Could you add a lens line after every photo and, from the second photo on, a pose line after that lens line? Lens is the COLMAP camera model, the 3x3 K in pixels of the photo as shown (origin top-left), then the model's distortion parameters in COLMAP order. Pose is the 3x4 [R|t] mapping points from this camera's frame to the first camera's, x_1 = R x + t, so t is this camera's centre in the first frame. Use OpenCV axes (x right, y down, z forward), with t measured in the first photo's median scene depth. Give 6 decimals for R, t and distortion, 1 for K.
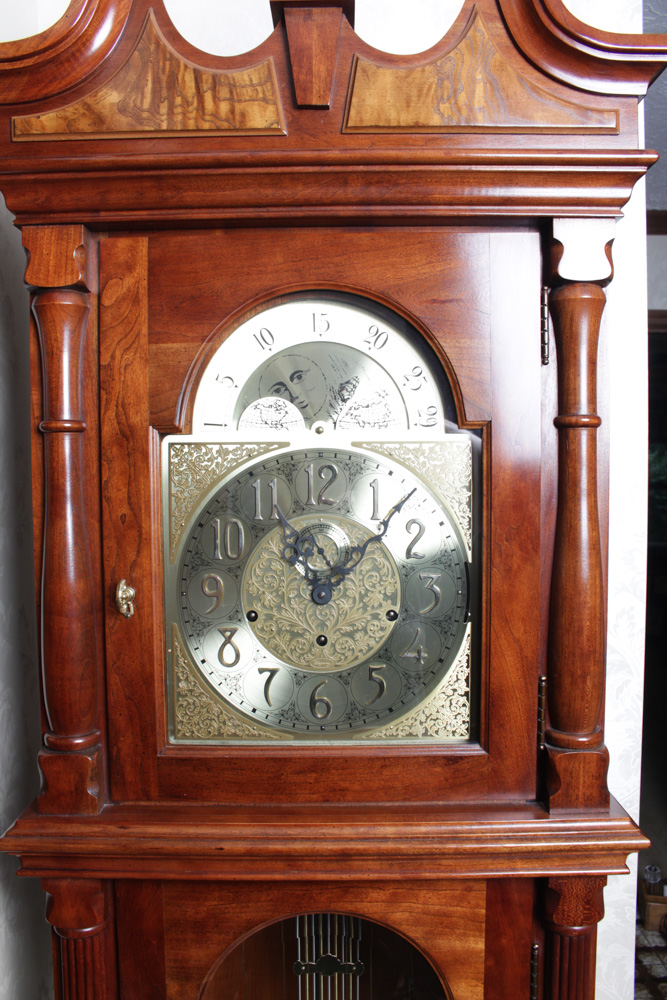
lens RADIAL K [[841.4, 0, 331.5], [0, 841.4, 519.5], [0, 0, 1]] dist [-0.160239, 0.116619]
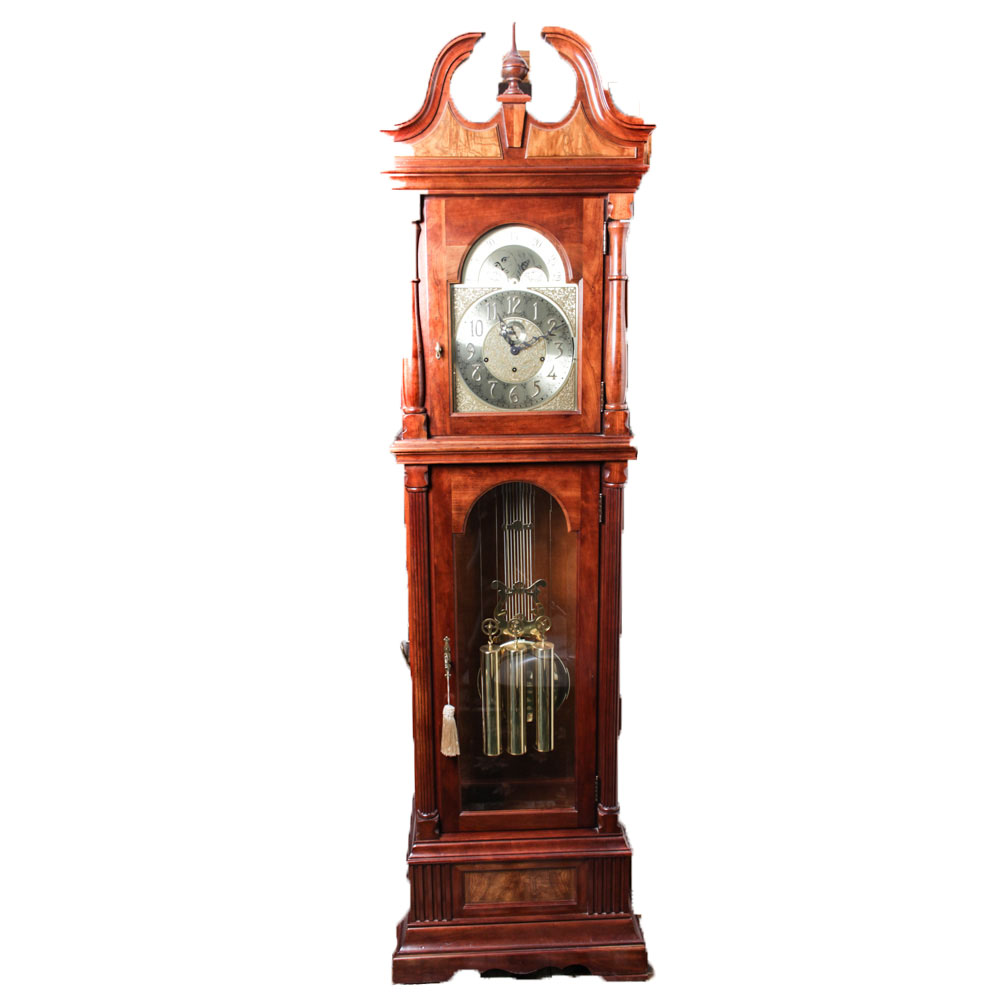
lens RADIAL K [[784.7, 0, 500.0], [0, 784.7, 500.0], [0, 0, 1]] dist [-0.001931, 0.001649]
pose [[0.998926, -0.011965, 0.044769, -0.168923], [0.005342, 0.989385, 0.145221, 0.194505], [-0.046032, -0.144826, 0.988386, -1.397988]]
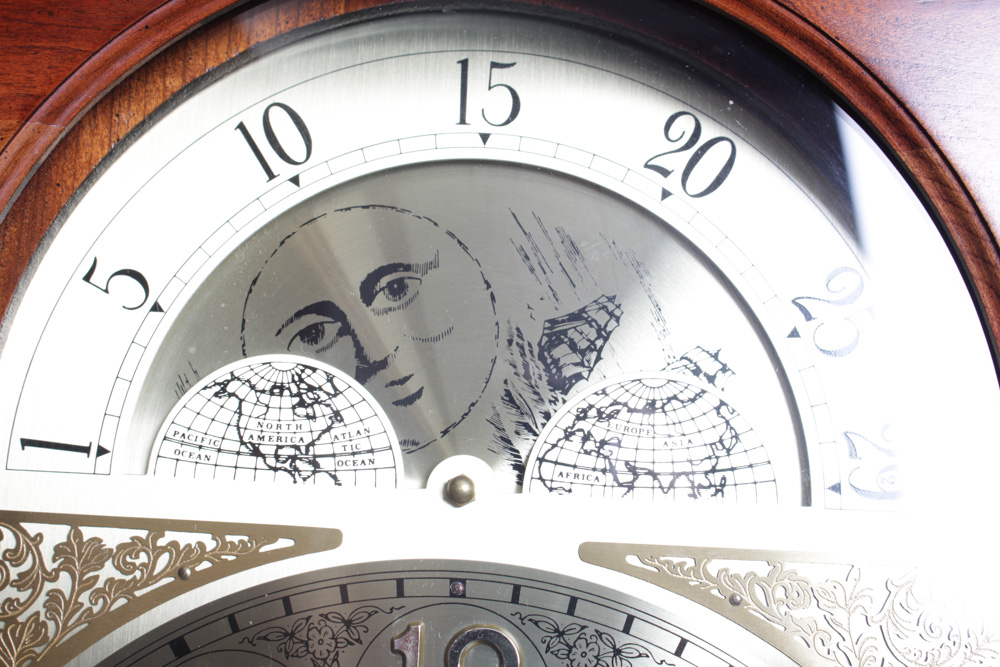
lens RADIAL K [[1474.8, 0, 500.0], [0, 1474.8, 333.5], [0, 0, 1]] dist [-0.033511, -0.059562]
pose [[0.998042, 0.049606, -0.038090, 0.013214], [-0.057501, 0.967353, -0.246822, -0.042769], [0.024603, 0.248529, 0.968312, 0.559930]]
